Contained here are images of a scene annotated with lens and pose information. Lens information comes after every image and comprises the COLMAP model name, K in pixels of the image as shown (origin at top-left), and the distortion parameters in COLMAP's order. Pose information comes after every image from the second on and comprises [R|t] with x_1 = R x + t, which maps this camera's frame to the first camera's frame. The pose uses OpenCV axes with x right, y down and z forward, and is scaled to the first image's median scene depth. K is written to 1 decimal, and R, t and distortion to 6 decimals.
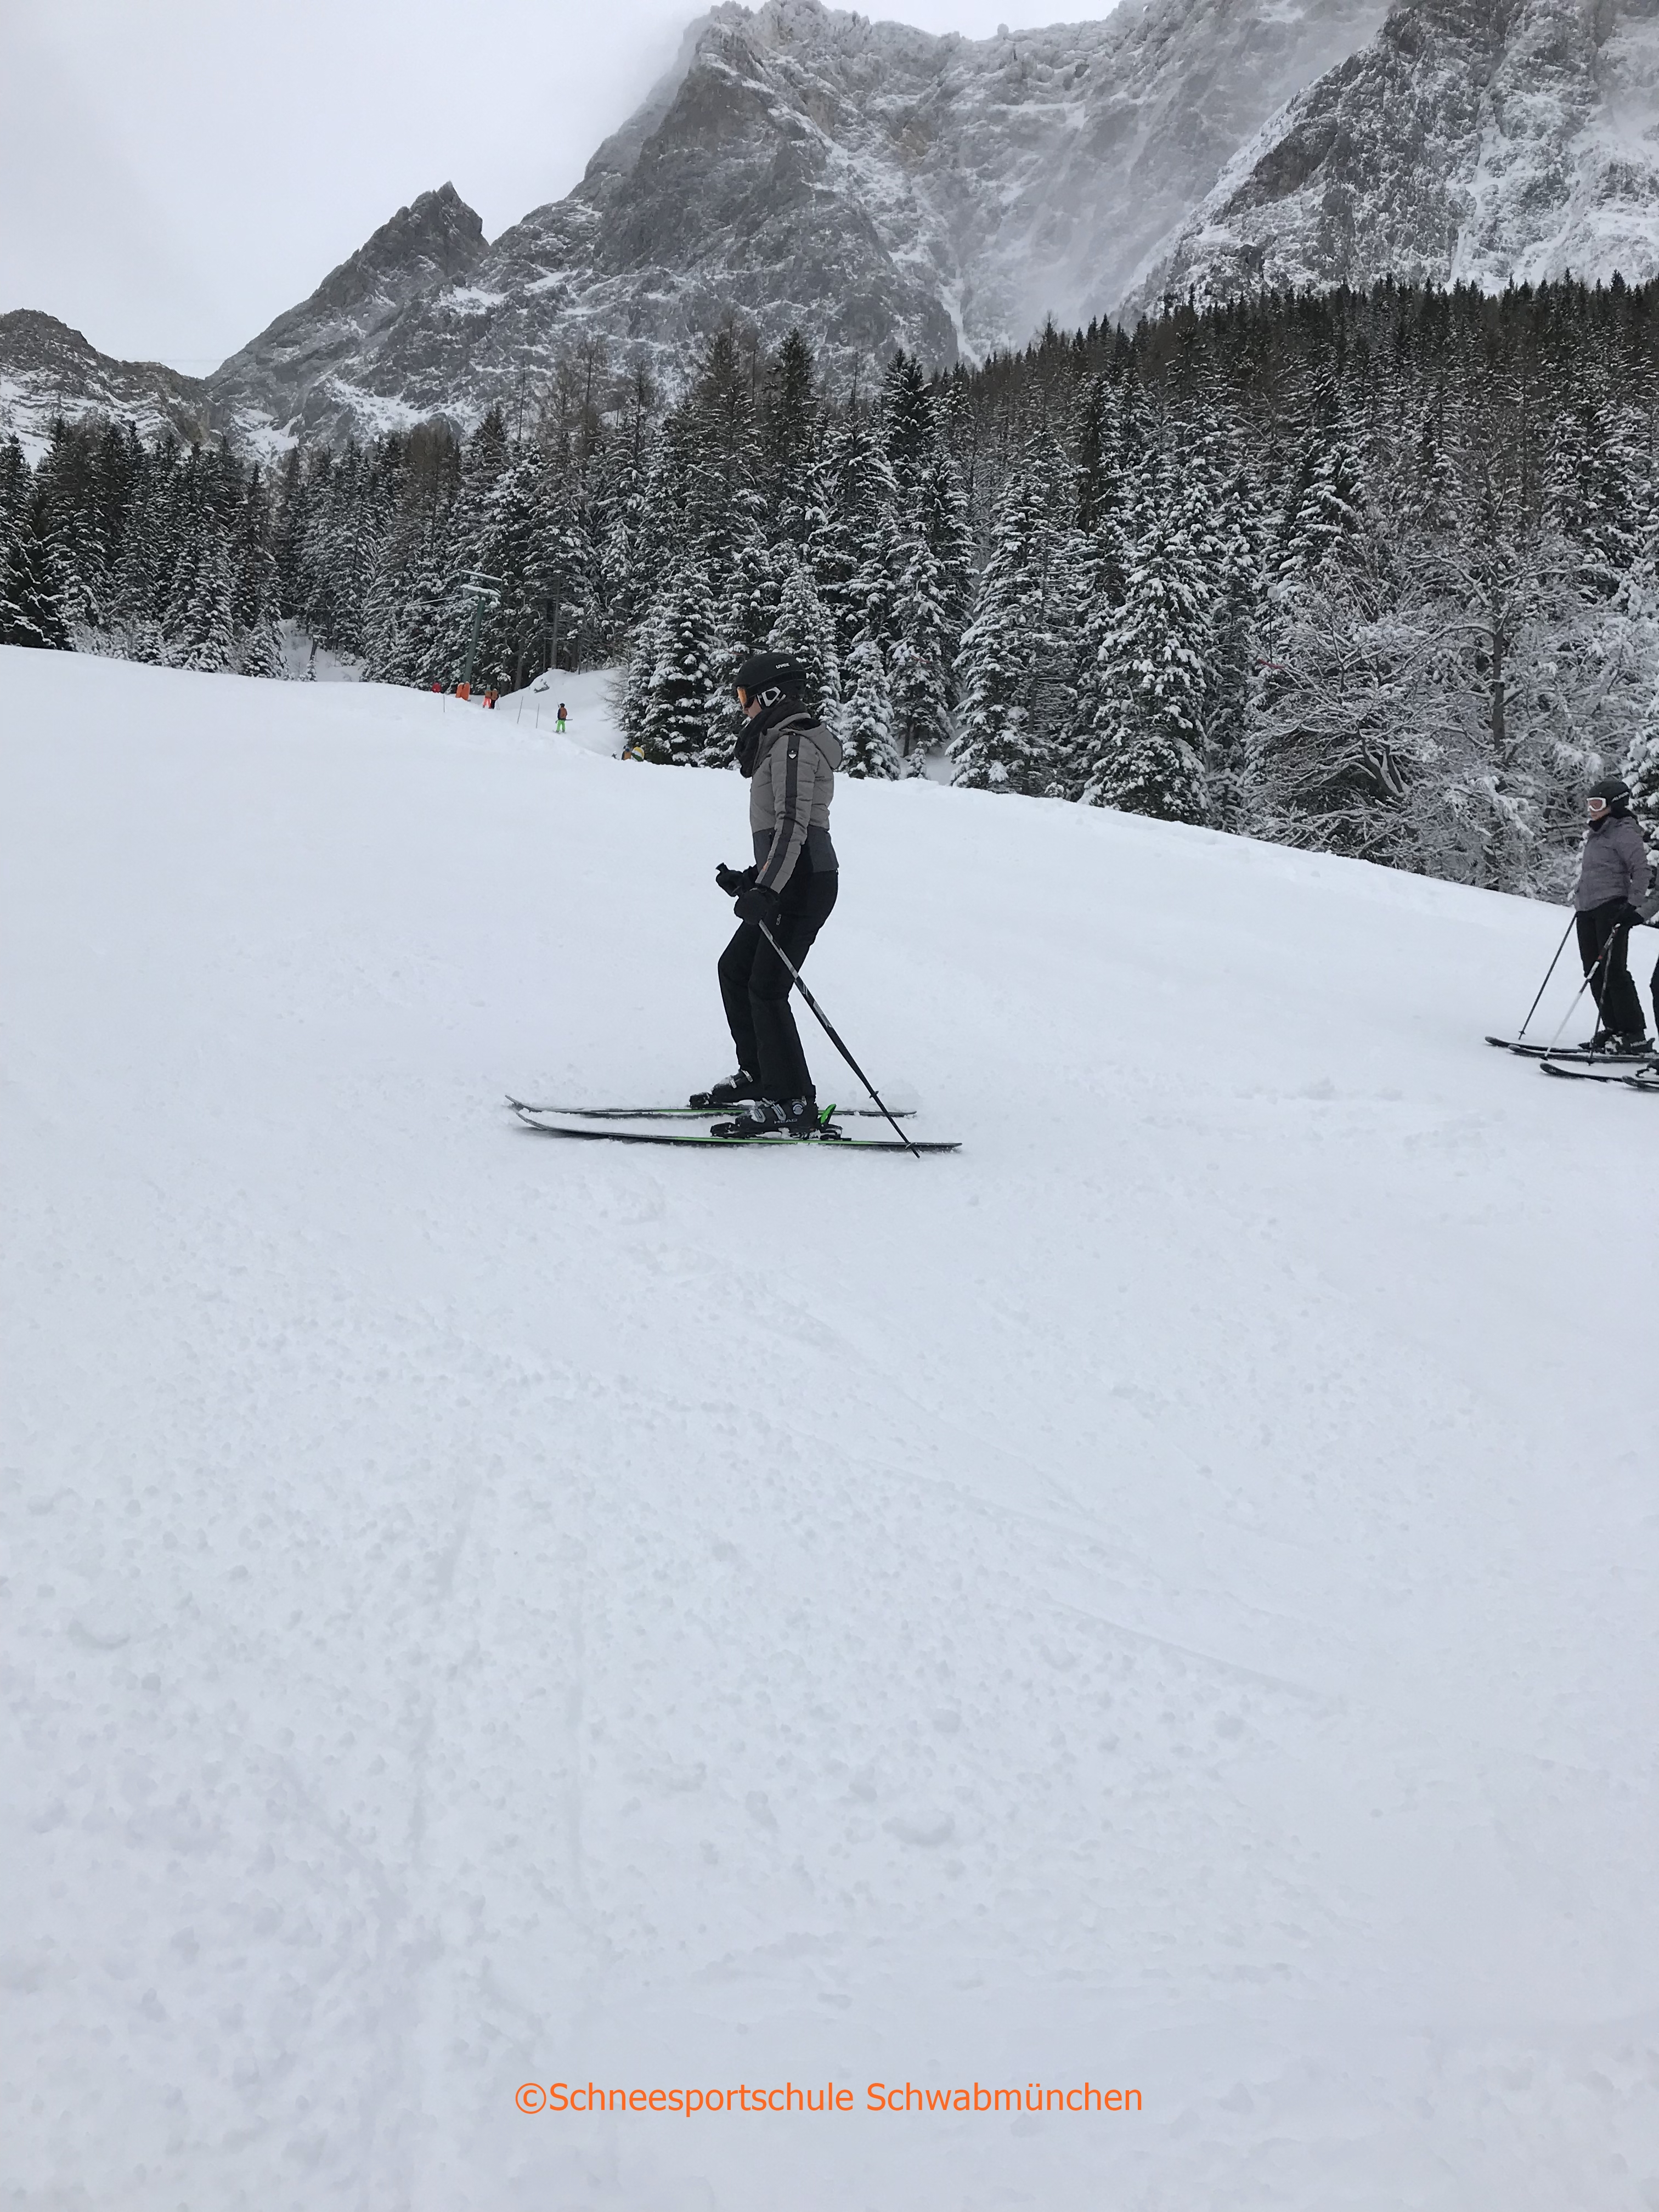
lens RADIAL K [[1834.1, 0, 862.7], [0, 1834.1, 1116.7], [0, 0, 1]] dist [0.021106, -0.015922]
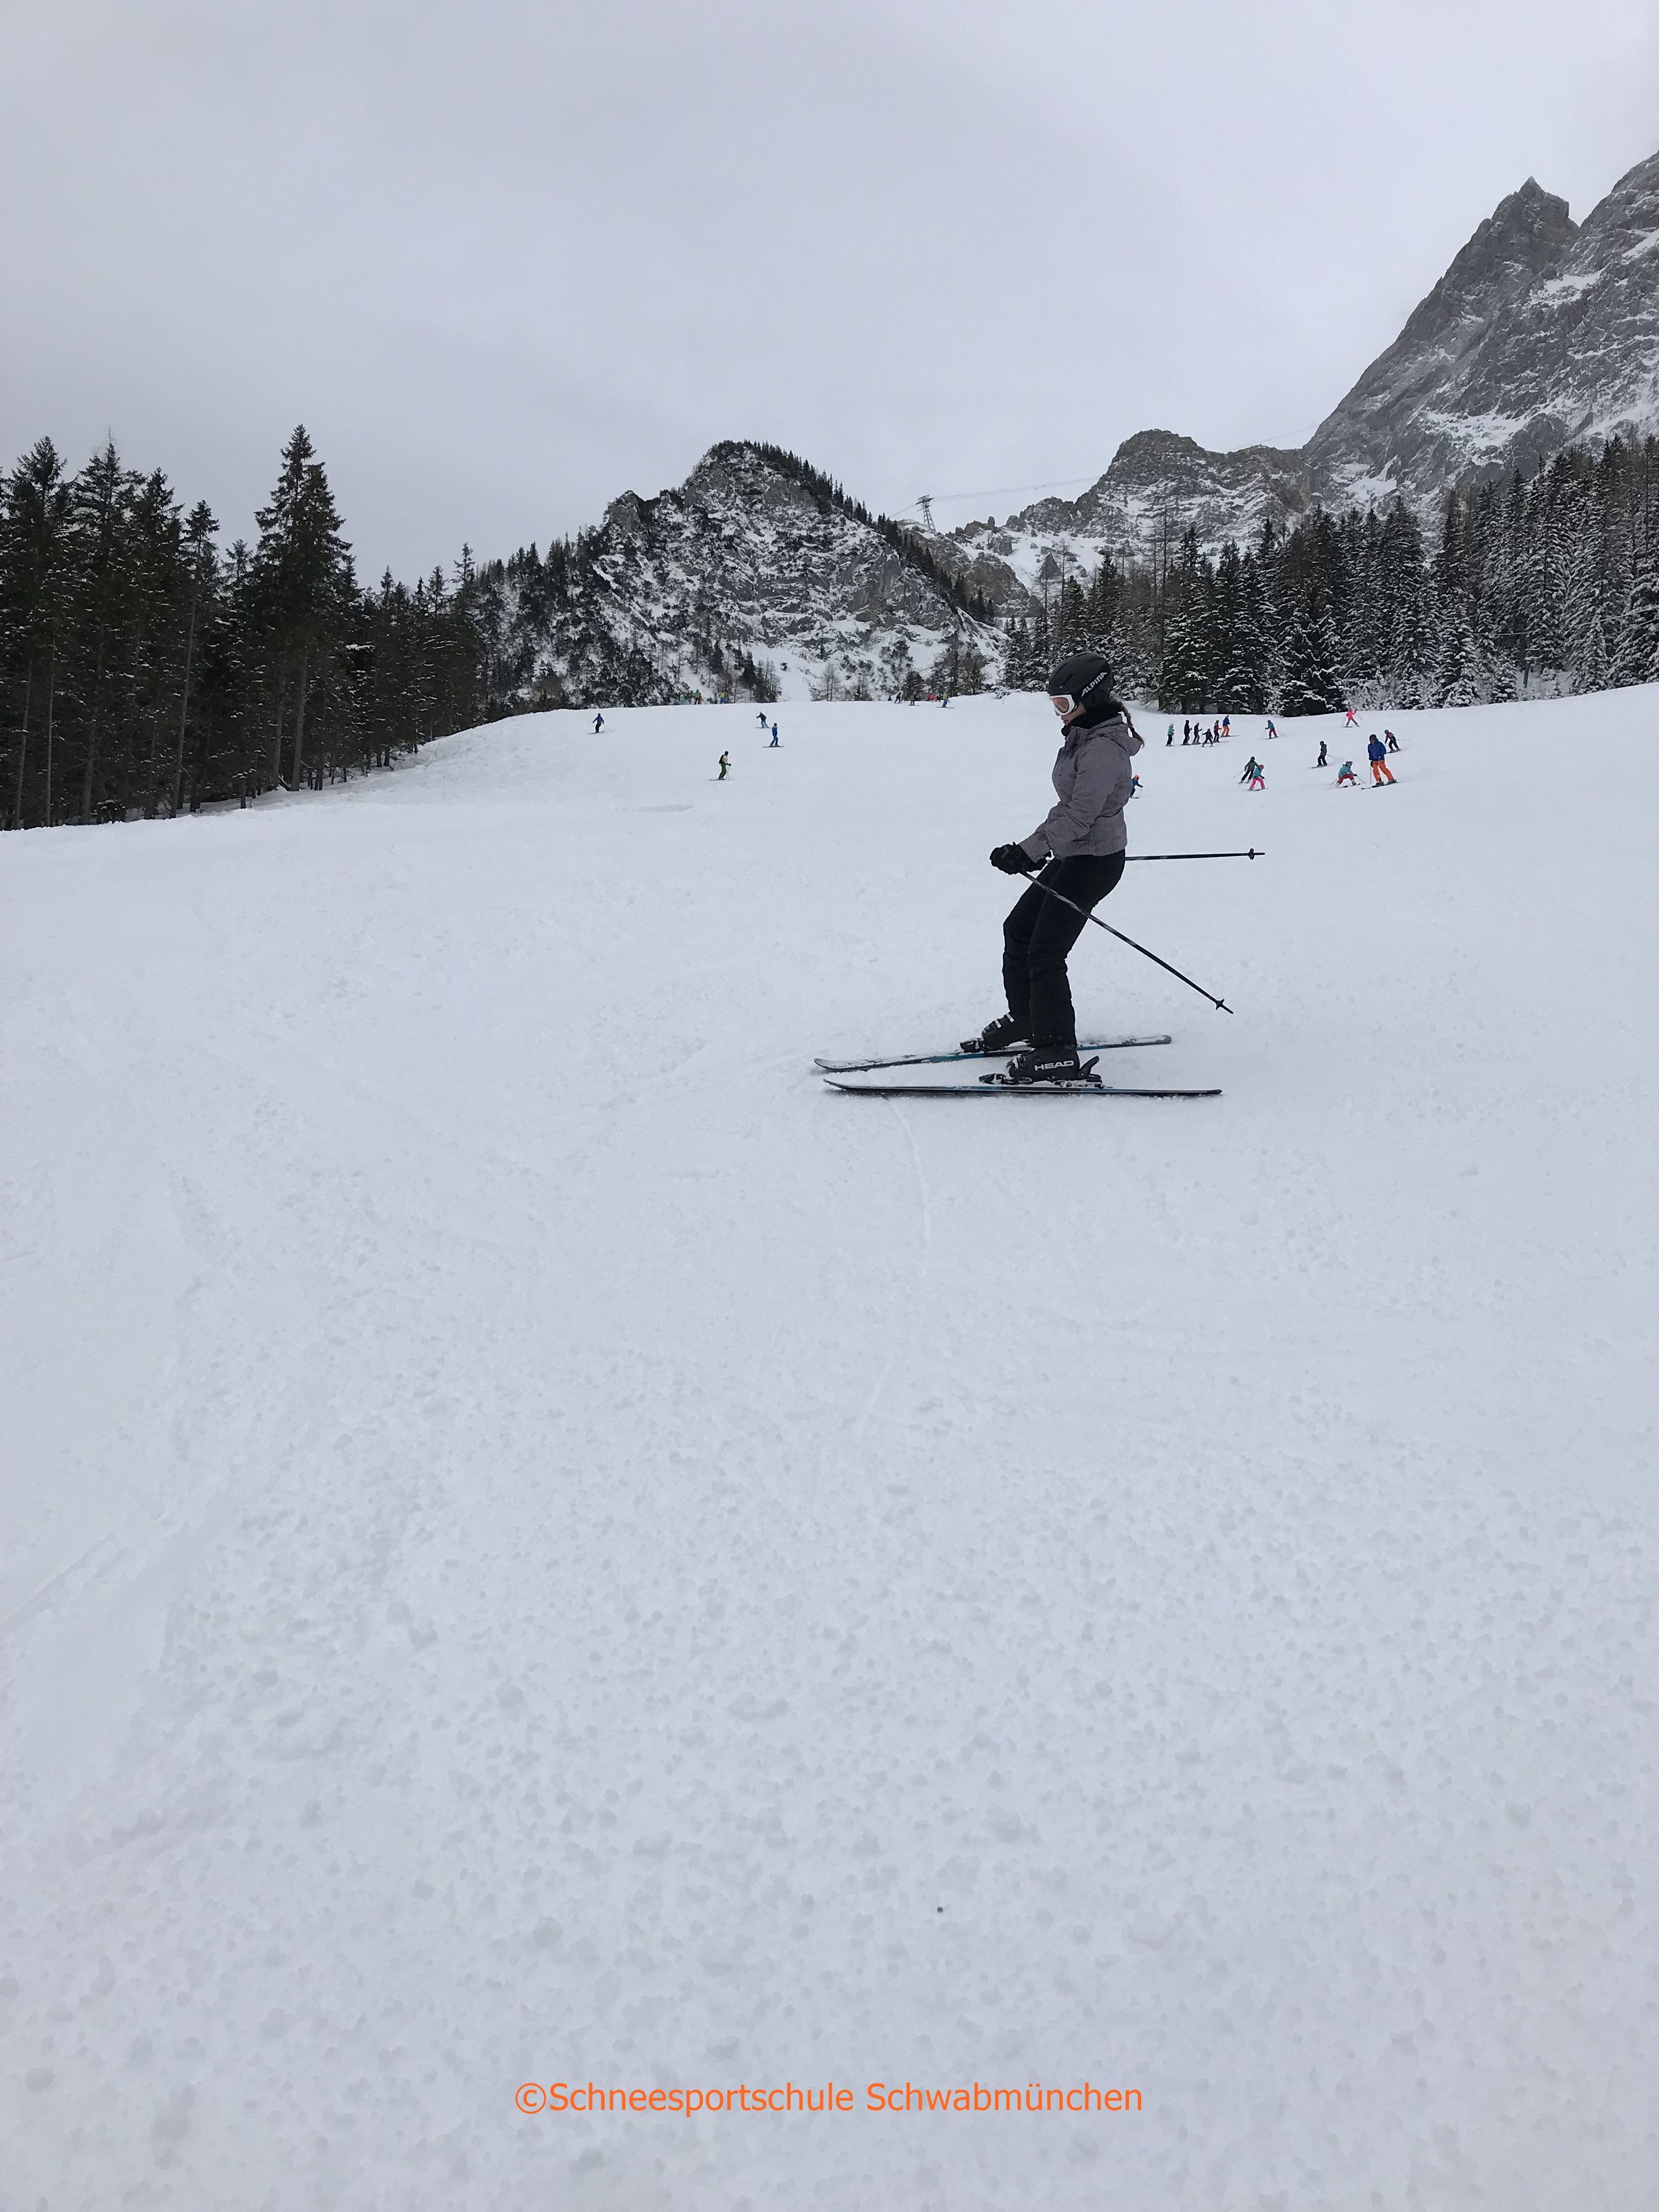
lens RADIAL K [[1834.1, 0, 821.2], [0, 1834.1, 1111.9], [0, 0, 1]] dist [0.021106, -0.015922]
pose [[0.815086, -0.068308, -0.575298, -0.038007], [0.055682, 0.997664, -0.039567, 0.023765], [0.576657, 0.000217, 0.816986, -0.122532]]
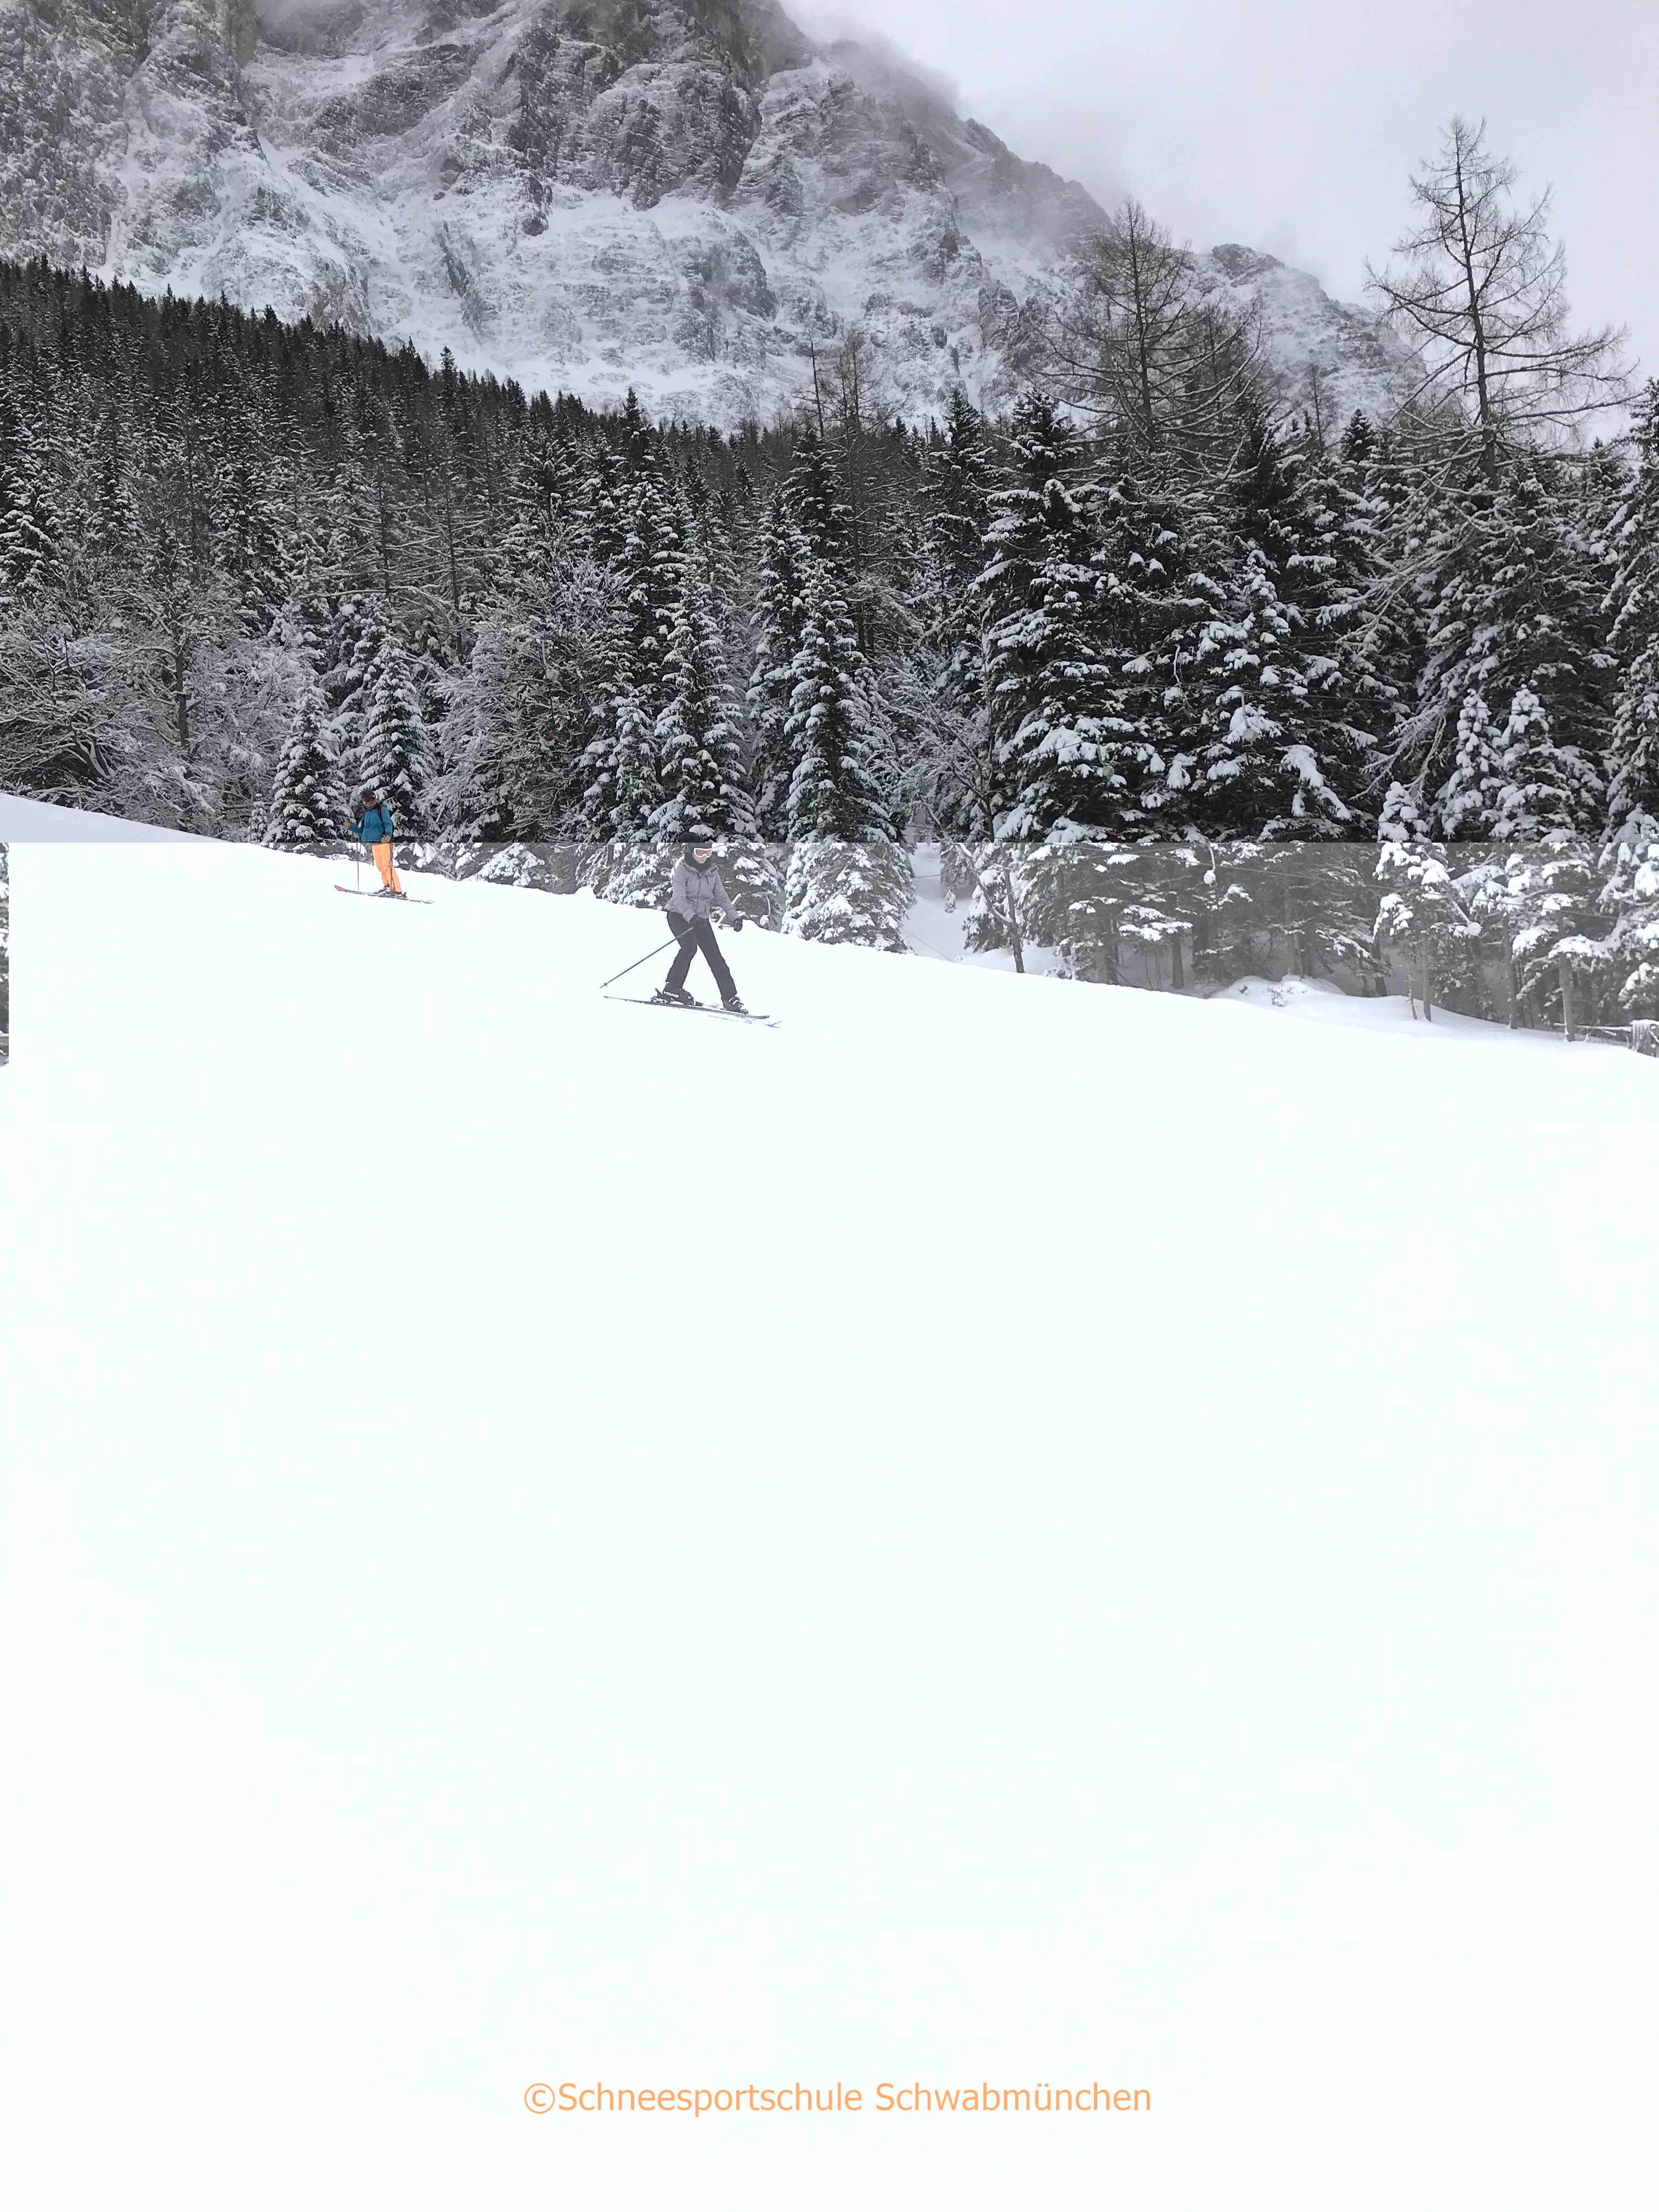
lens RADIAL K [[1834.1, 0, 872.6], [0, 1834.1, 1095.7], [0, 0, 1]] dist [0.021106, -0.015922]
pose [[0.777416, -0.053232, 0.626730, -0.034595], [0.058357, 0.998219, 0.012397, 0.019653], [-0.626274, 0.026936, 0.779138, -0.102979]]
